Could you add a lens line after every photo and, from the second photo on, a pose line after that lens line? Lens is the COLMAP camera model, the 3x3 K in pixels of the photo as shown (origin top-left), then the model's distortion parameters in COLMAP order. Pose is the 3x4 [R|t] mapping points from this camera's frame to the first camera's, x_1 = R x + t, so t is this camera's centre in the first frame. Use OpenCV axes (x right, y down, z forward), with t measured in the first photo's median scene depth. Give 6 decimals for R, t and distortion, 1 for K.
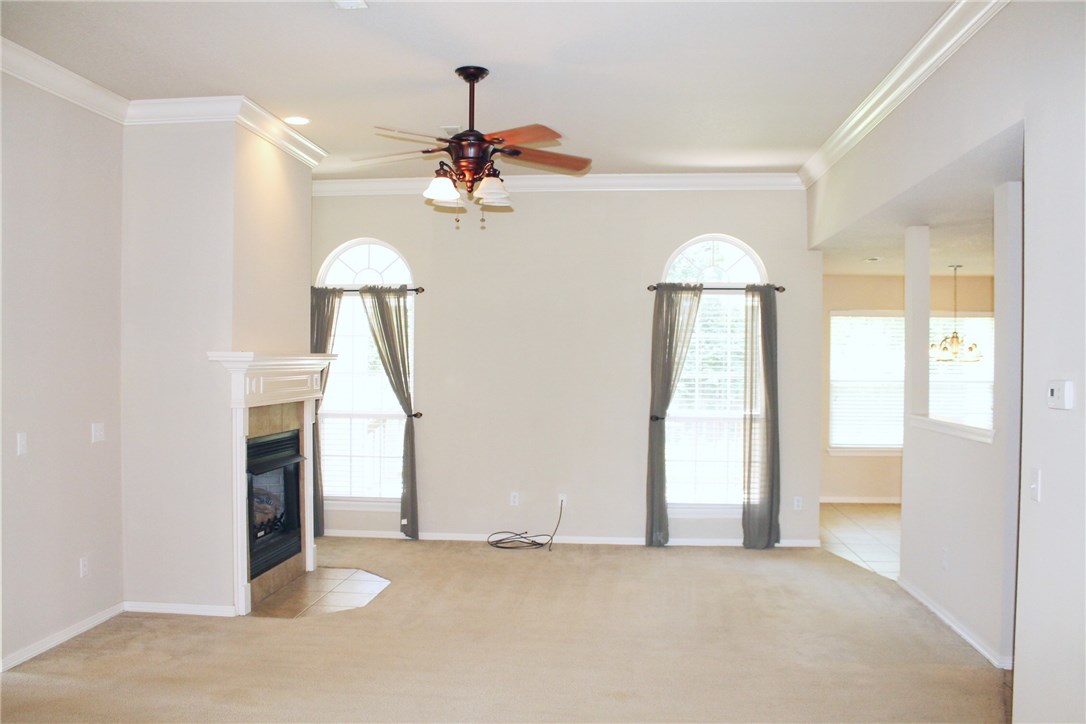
lens RADIAL K [[921.1, 0, 534.6], [0, 921.1, 362.8], [0, 0, 1]] dist [-0.147833, 0.130112]
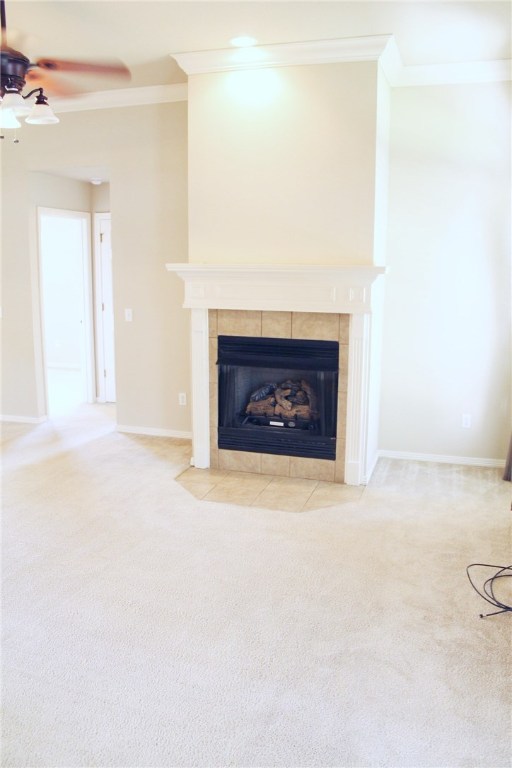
lens RADIAL K [[659.7, 0, 256.0], [0, 659.7, 384.0], [0, 0, 1]] dist [-0.150630, 0.139802]
pose [[-0.187797, 0.182565, -0.965092, 0.410087], [-0.020159, 0.981651, 0.189620, -0.016905], [0.982001, 0.055065, -0.180670, 0.905707]]
